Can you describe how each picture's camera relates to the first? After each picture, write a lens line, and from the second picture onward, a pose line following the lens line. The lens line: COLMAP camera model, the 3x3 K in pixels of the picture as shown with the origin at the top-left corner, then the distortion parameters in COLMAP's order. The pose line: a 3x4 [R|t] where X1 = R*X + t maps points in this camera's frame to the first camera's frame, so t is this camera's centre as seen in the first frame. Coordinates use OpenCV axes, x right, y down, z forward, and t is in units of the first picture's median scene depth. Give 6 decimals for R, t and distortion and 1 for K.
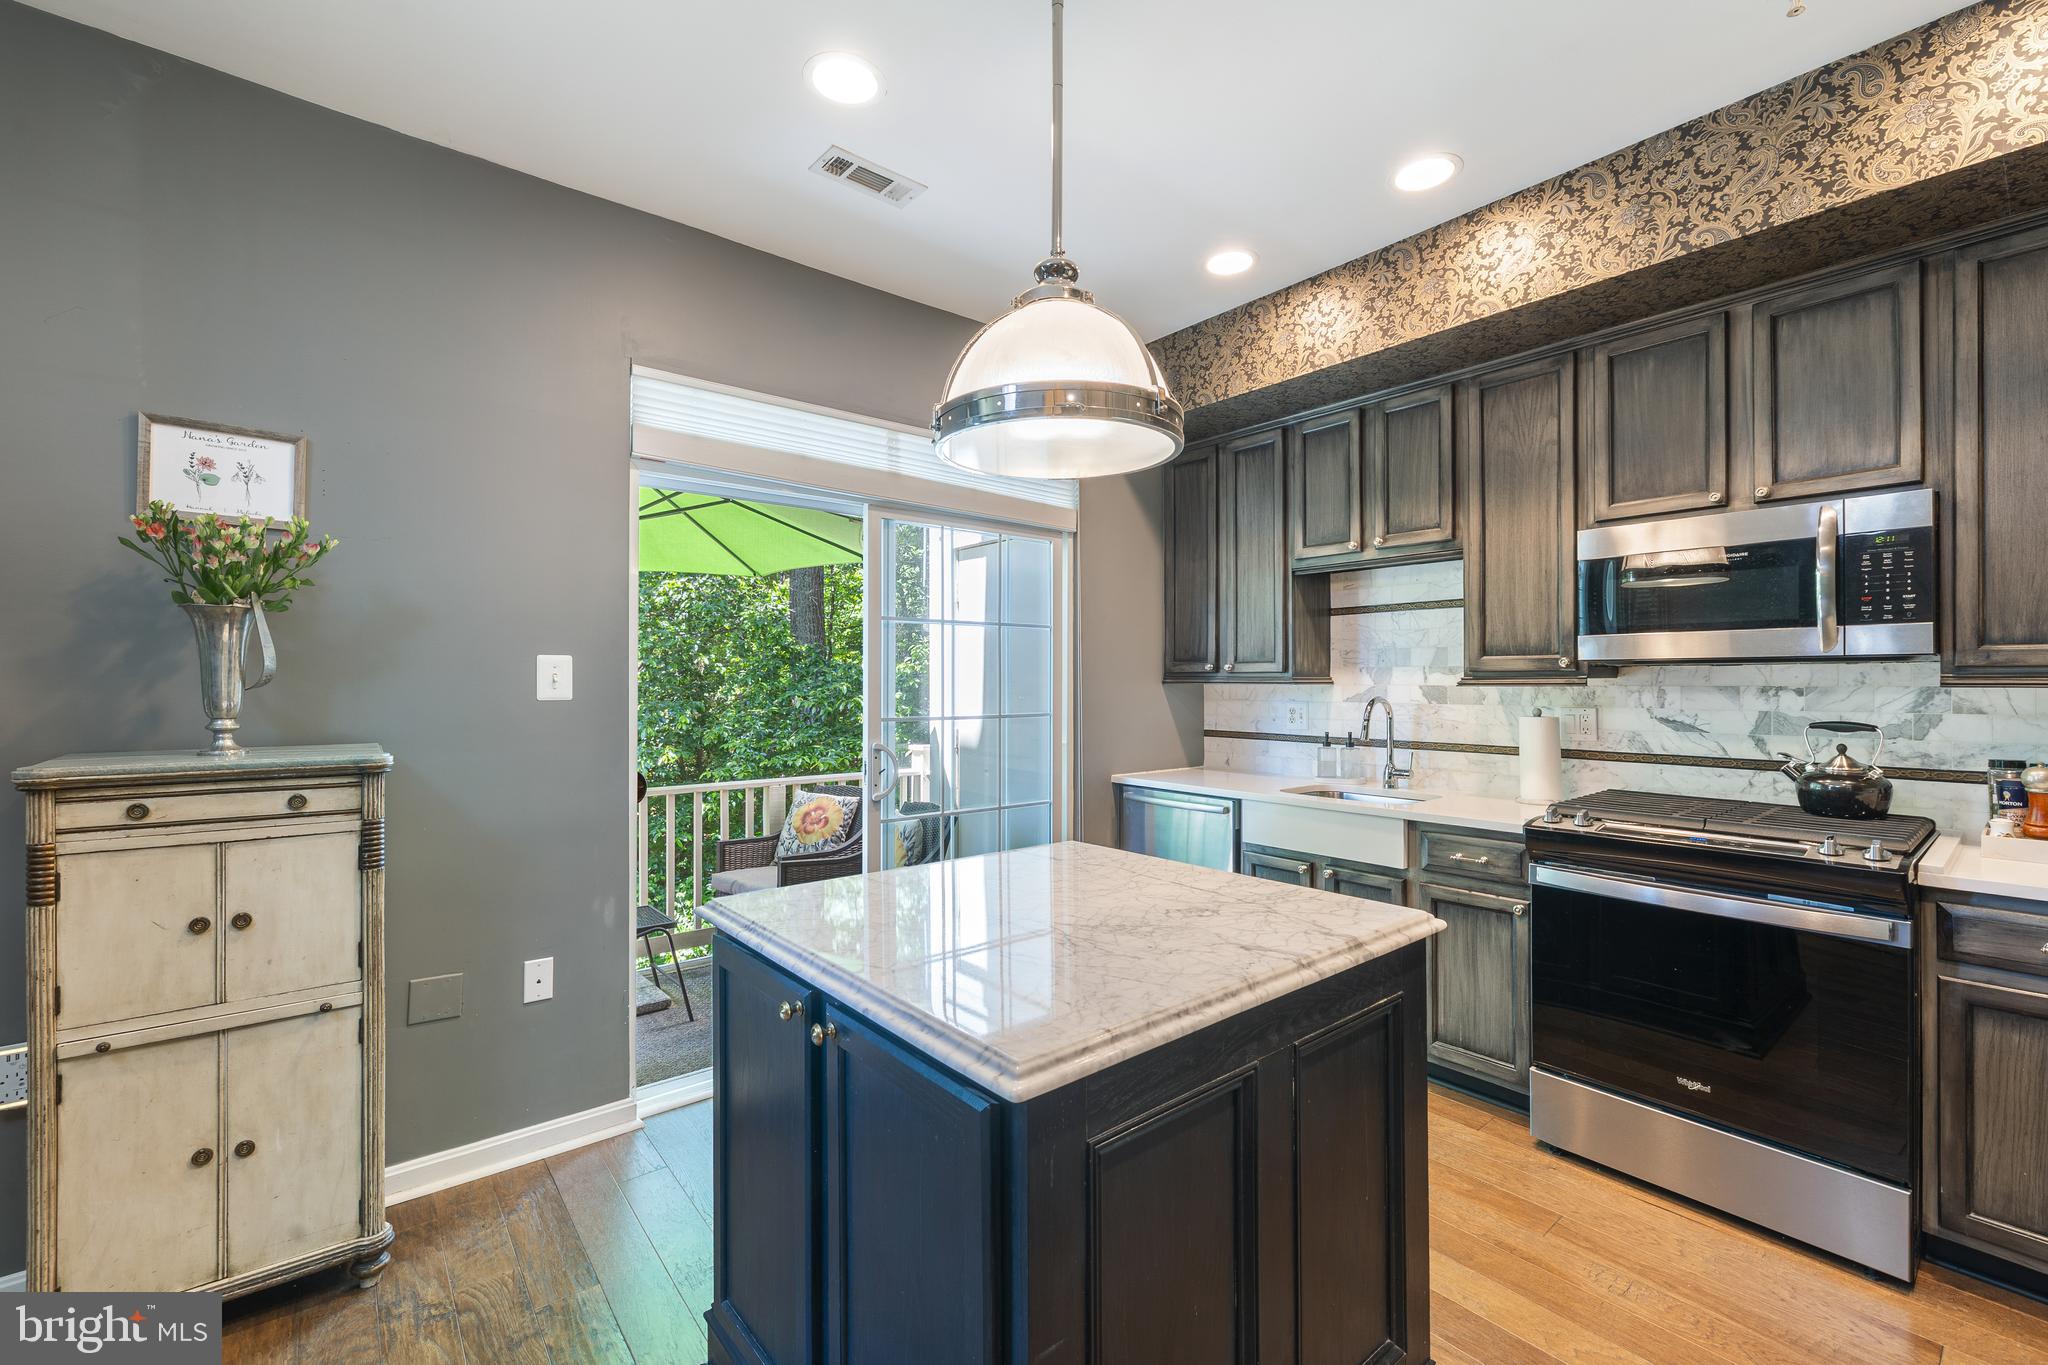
lens RADIAL K [[865.5, 0, 1022.8], [0, 865.5, 673.1], [0, 0, 1]] dist [0.001319, -0.000231]
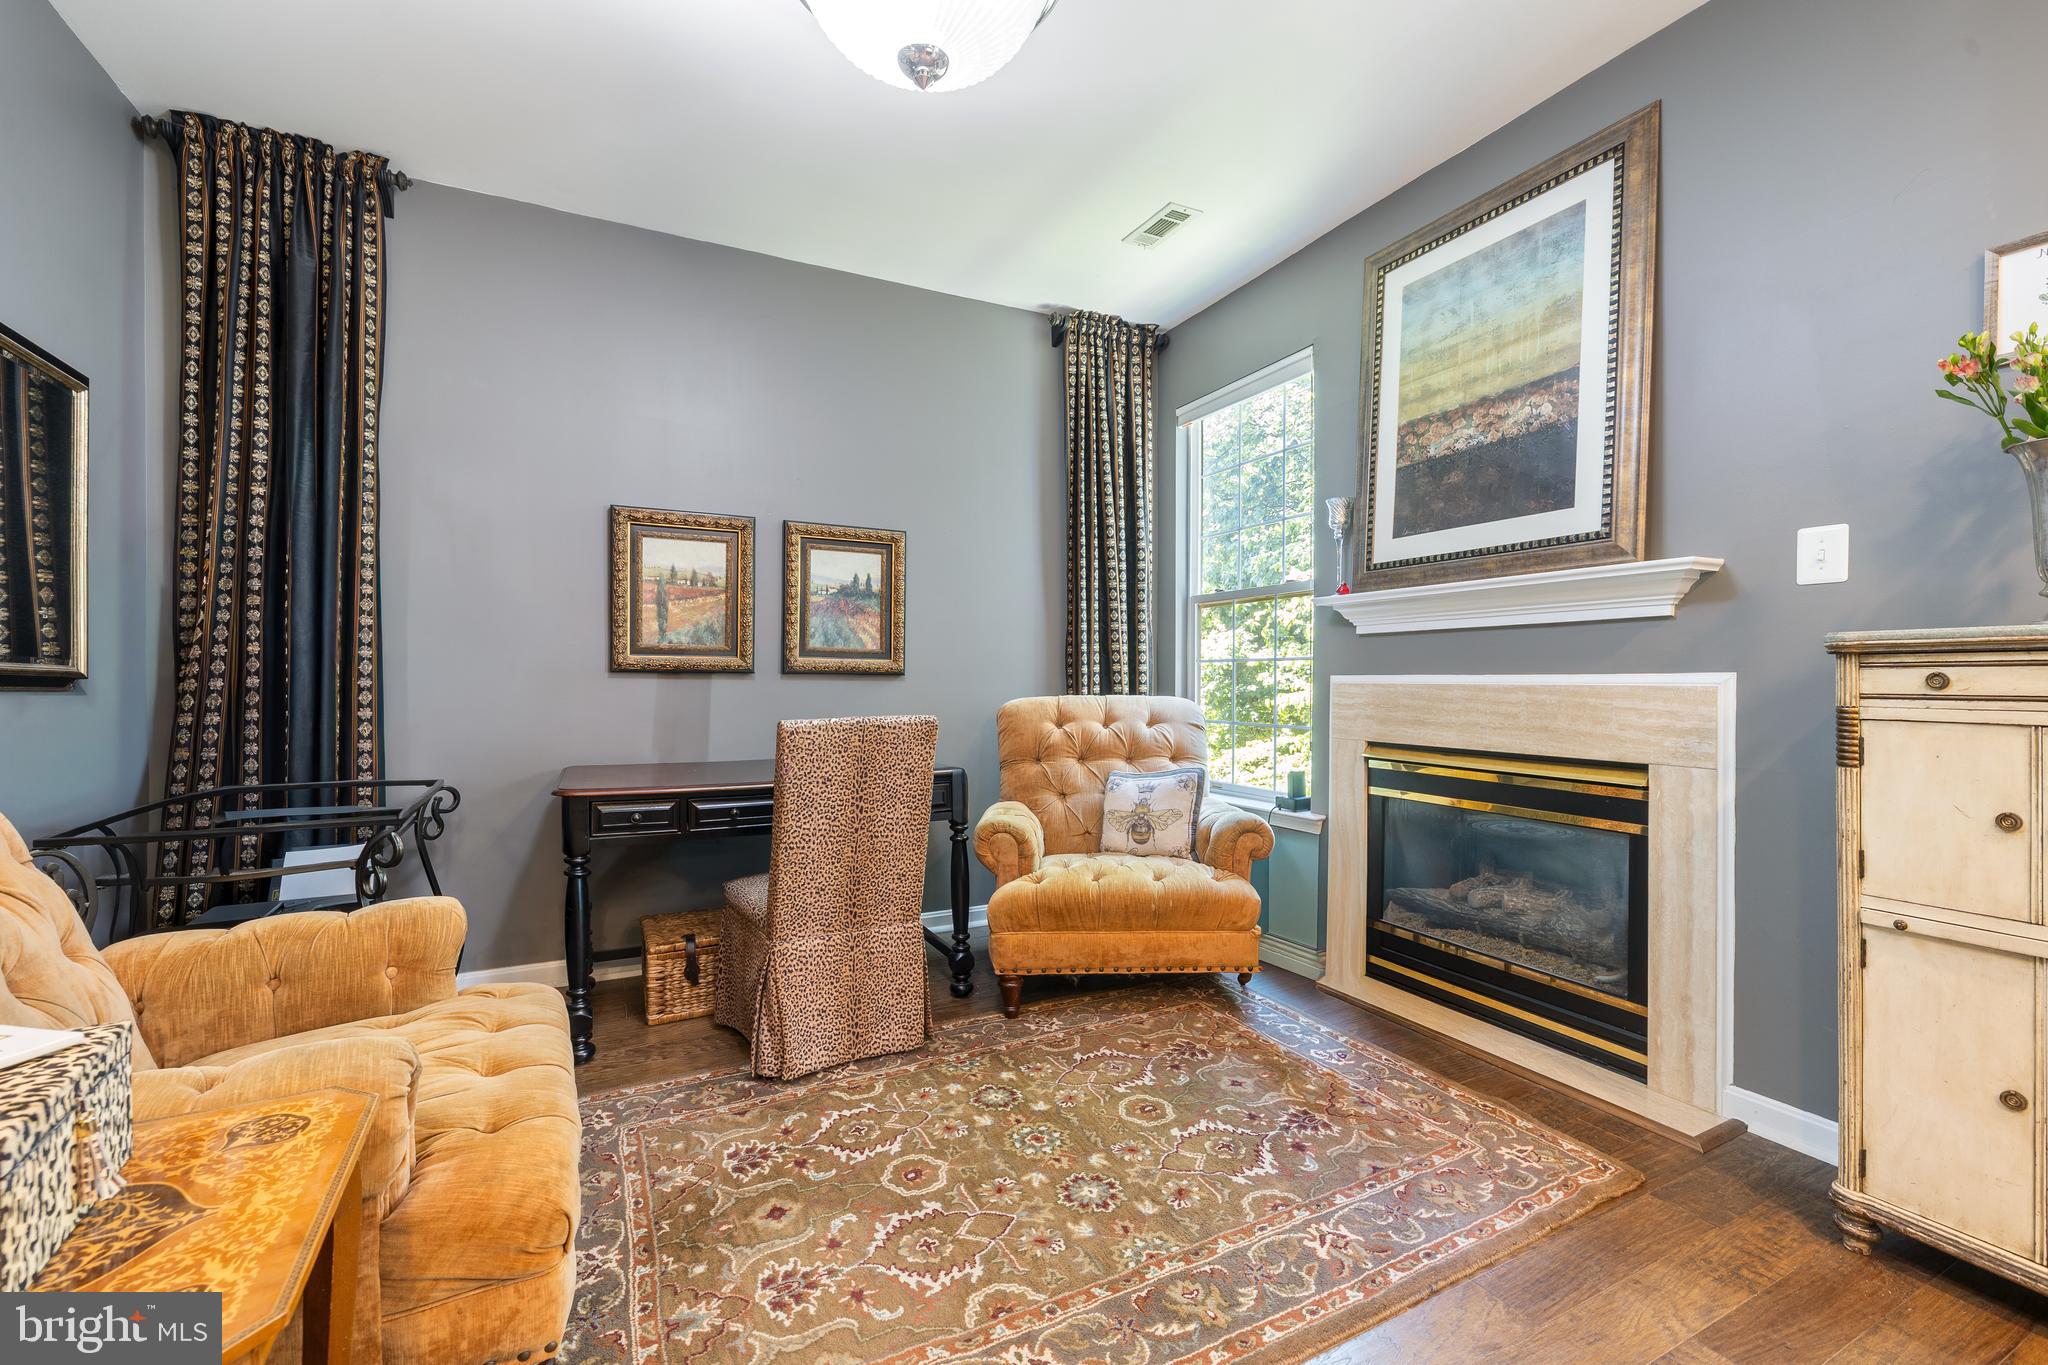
lens RADIAL K [[865.5, 0, 1034.2], [0, 865.5, 682.5], [0, 0, 1]] dist [0.001319, -0.000231]
pose [[-0.207783, 0.003424, -0.978169, 0.059961], [0.012206, 0.999925, 0.000907, 0.145376], [0.978099, -0.011751, -0.207809, 0.257581]]
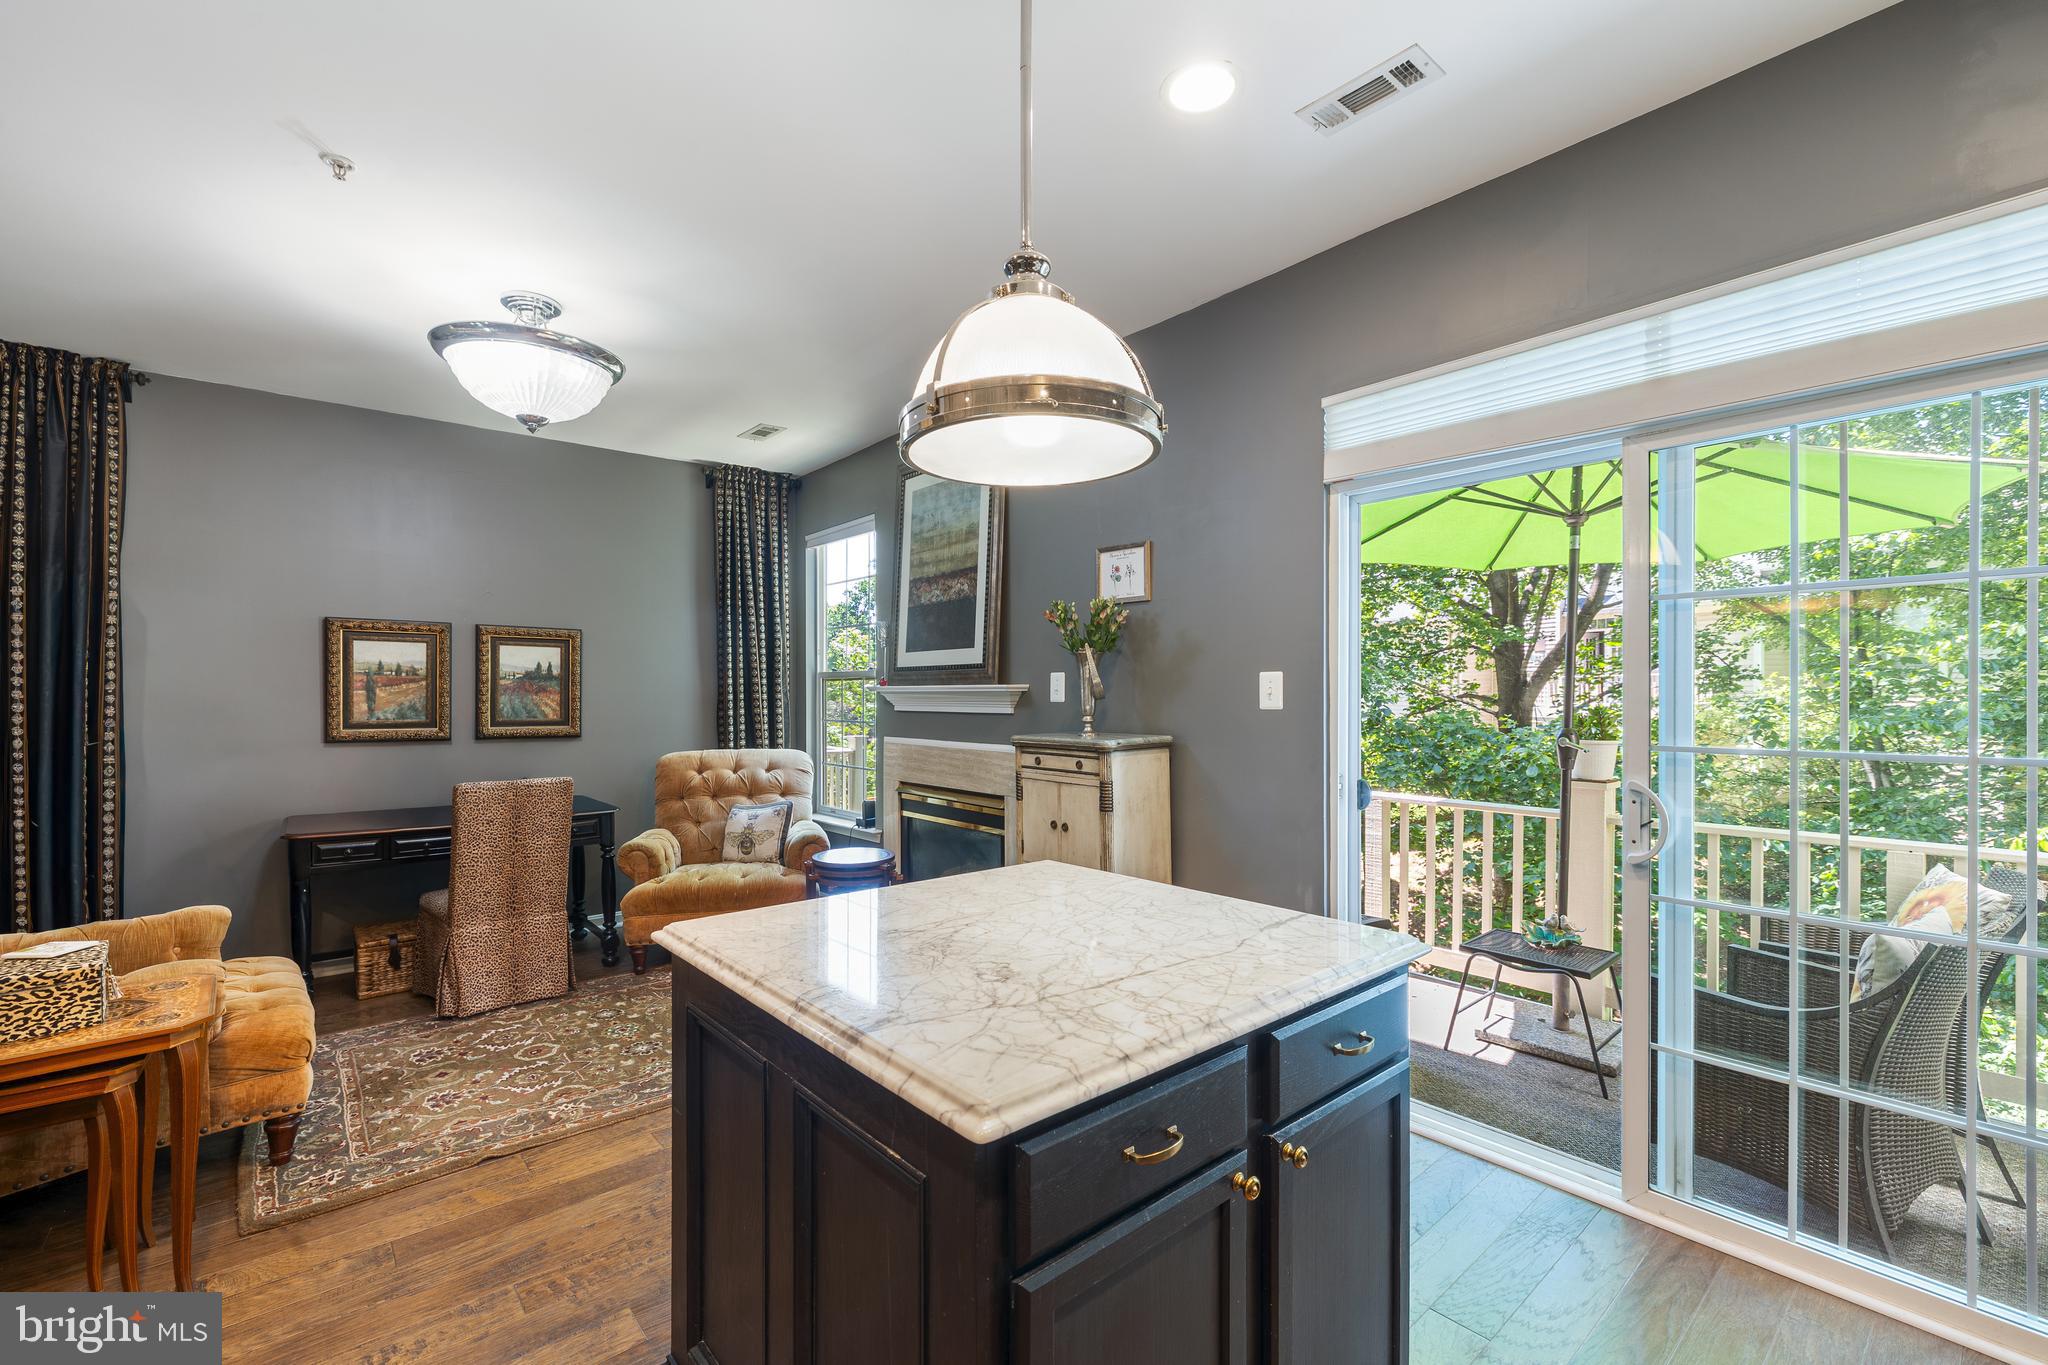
lens RADIAL K [[865.5, 0, 1033.6], [0, 865.5, 698.8], [0, 0, 1]] dist [0.001319, -0.000231]
pose [[0.027189, 0.004732, -0.999619, 0.928797], [0.015422, 0.999868, 0.005153, 0.008002], [0.999511, -0.015556, 0.027113, 0.915525]]
